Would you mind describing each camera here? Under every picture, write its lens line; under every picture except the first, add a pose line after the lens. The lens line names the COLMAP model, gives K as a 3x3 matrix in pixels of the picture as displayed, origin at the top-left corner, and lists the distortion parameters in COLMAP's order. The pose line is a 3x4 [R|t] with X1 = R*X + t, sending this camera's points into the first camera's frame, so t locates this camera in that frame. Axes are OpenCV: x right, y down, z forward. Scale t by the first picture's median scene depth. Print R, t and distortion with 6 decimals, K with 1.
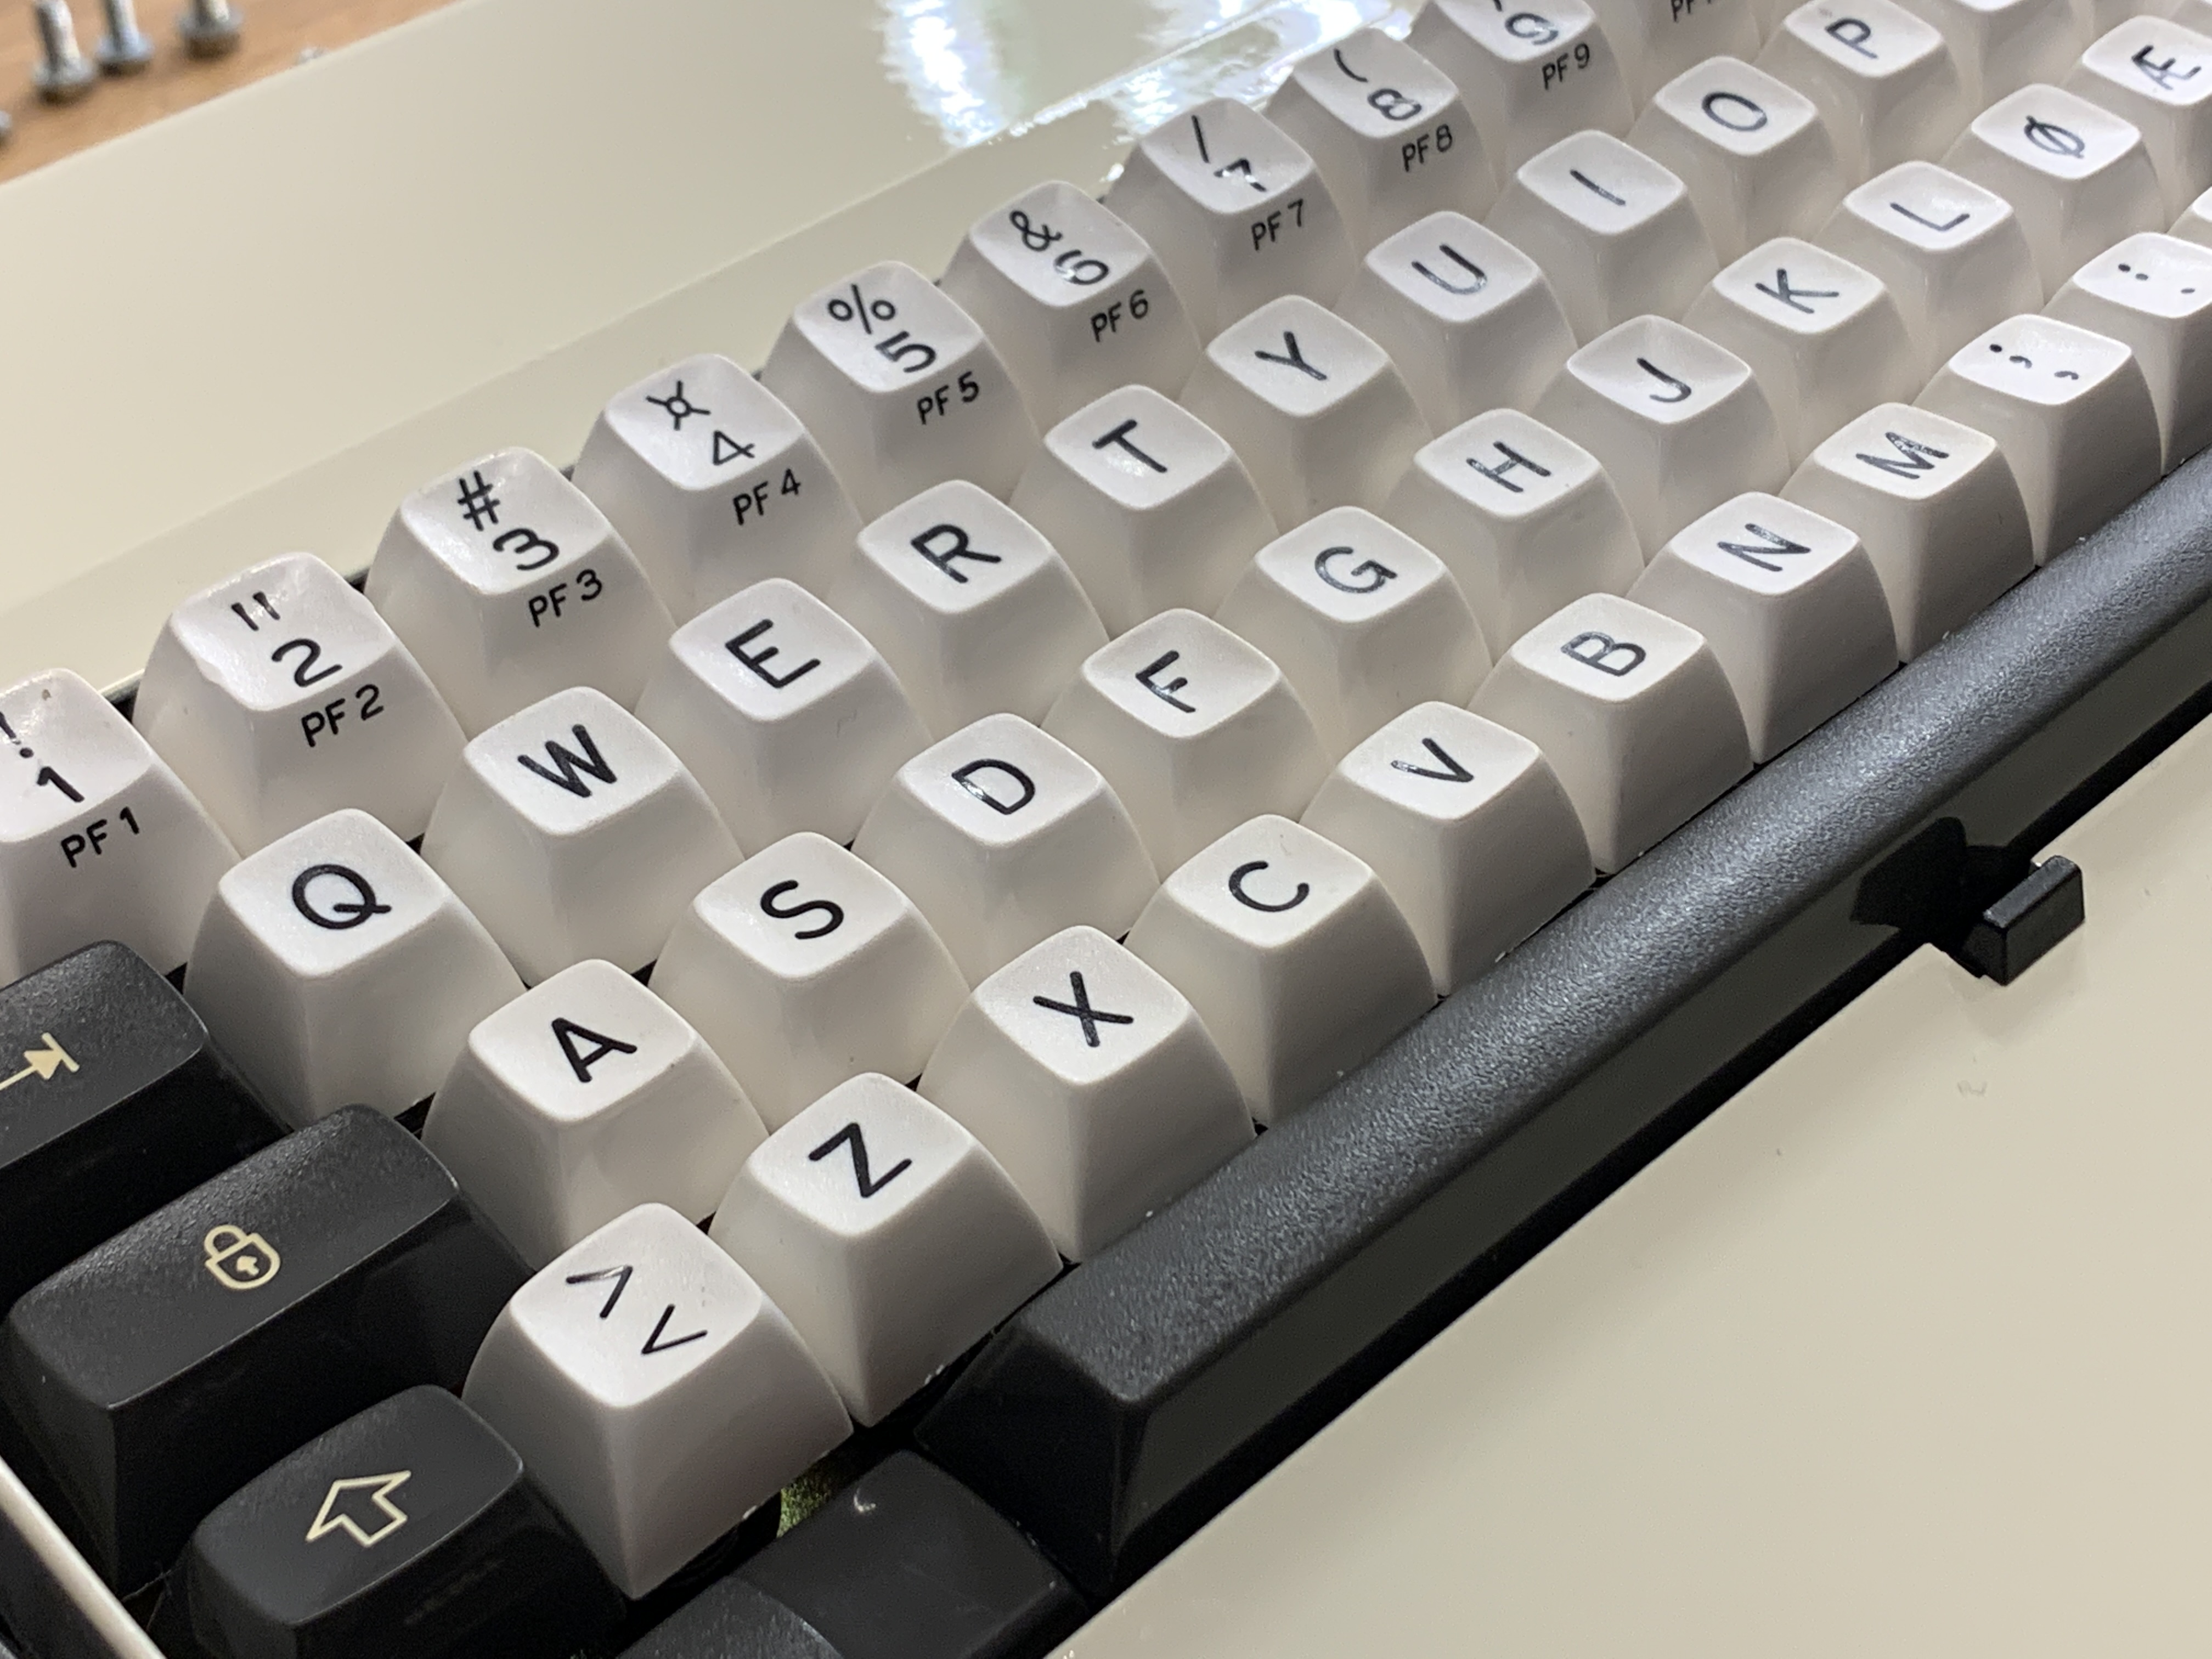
lens RADIAL K [[3360.5, 0, 1102.9], [0, 3360.5, 832.7], [0, 0, 1]] dist [0.162573, 0.000000]
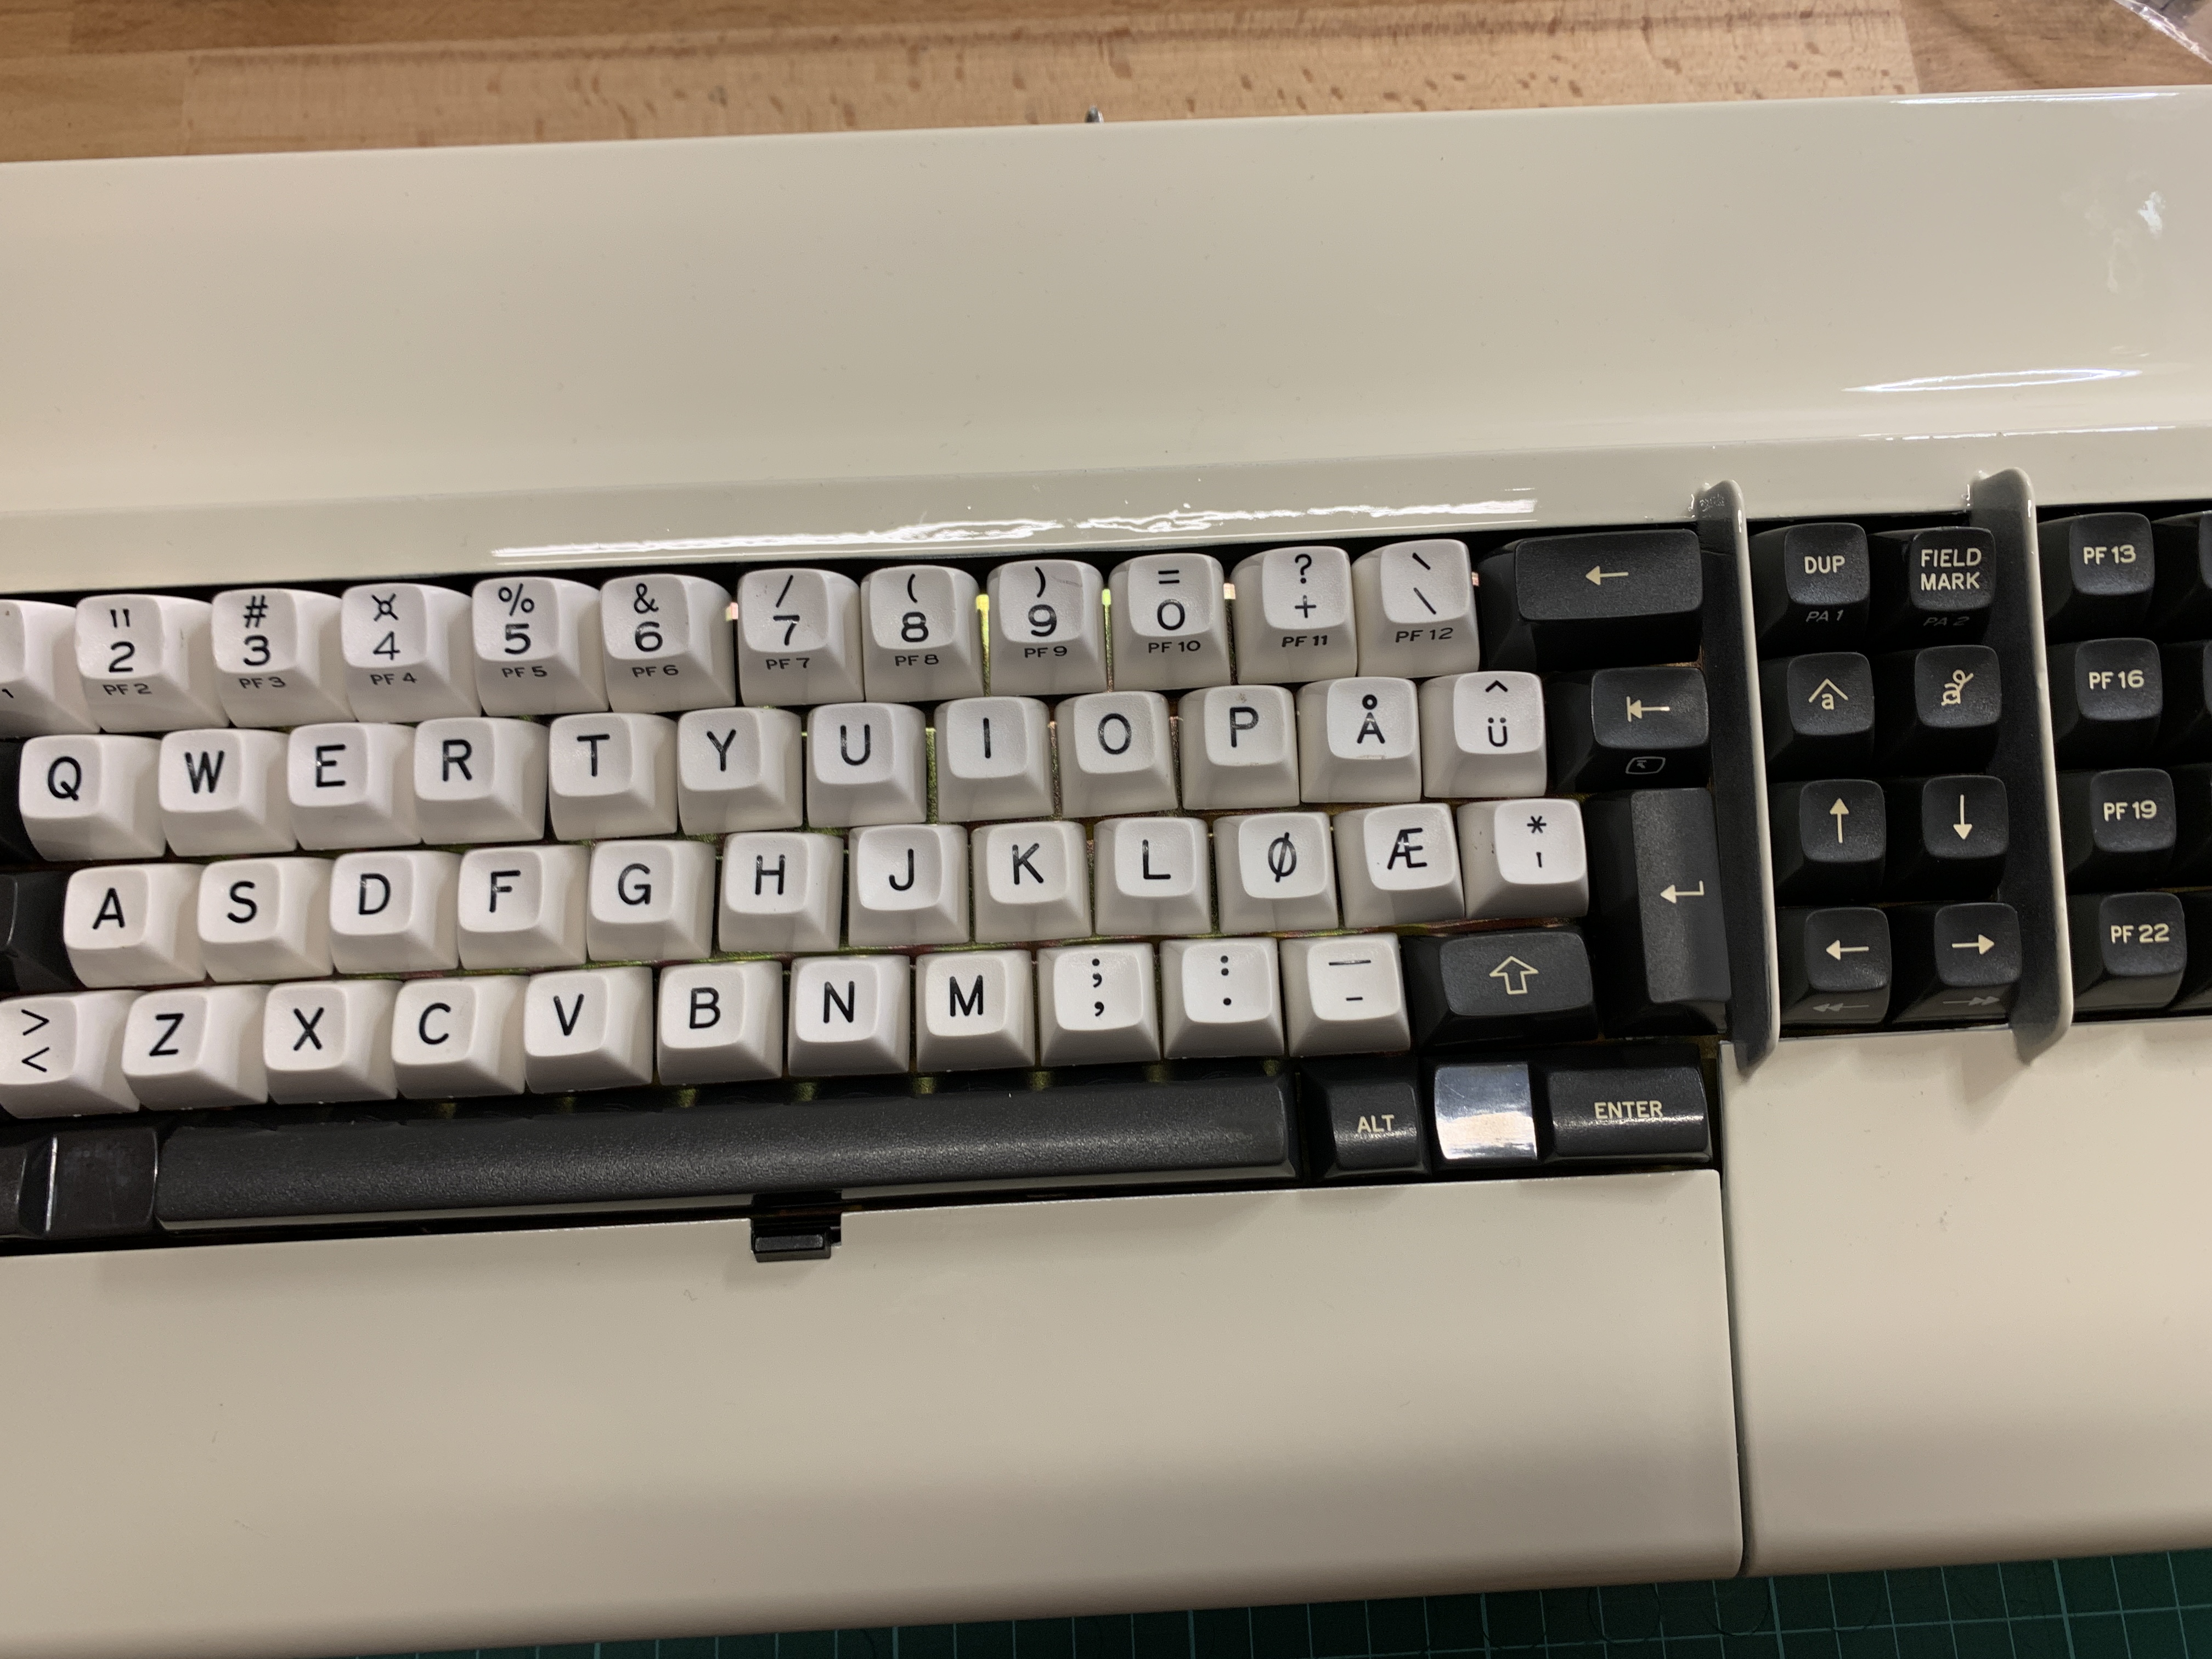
lens RADIAL K [[1745.3, 0, 1101.9], [0, 1745.3, 826.3], [0, 0, 1]] dist [0.009397, -0.032687]
pose [[0.746984, 0.640520, -0.178184, 0.440024], [-0.441630, 0.678377, 0.587169, -0.821259], [0.496969, -0.359914, 0.789610, 0.399420]]
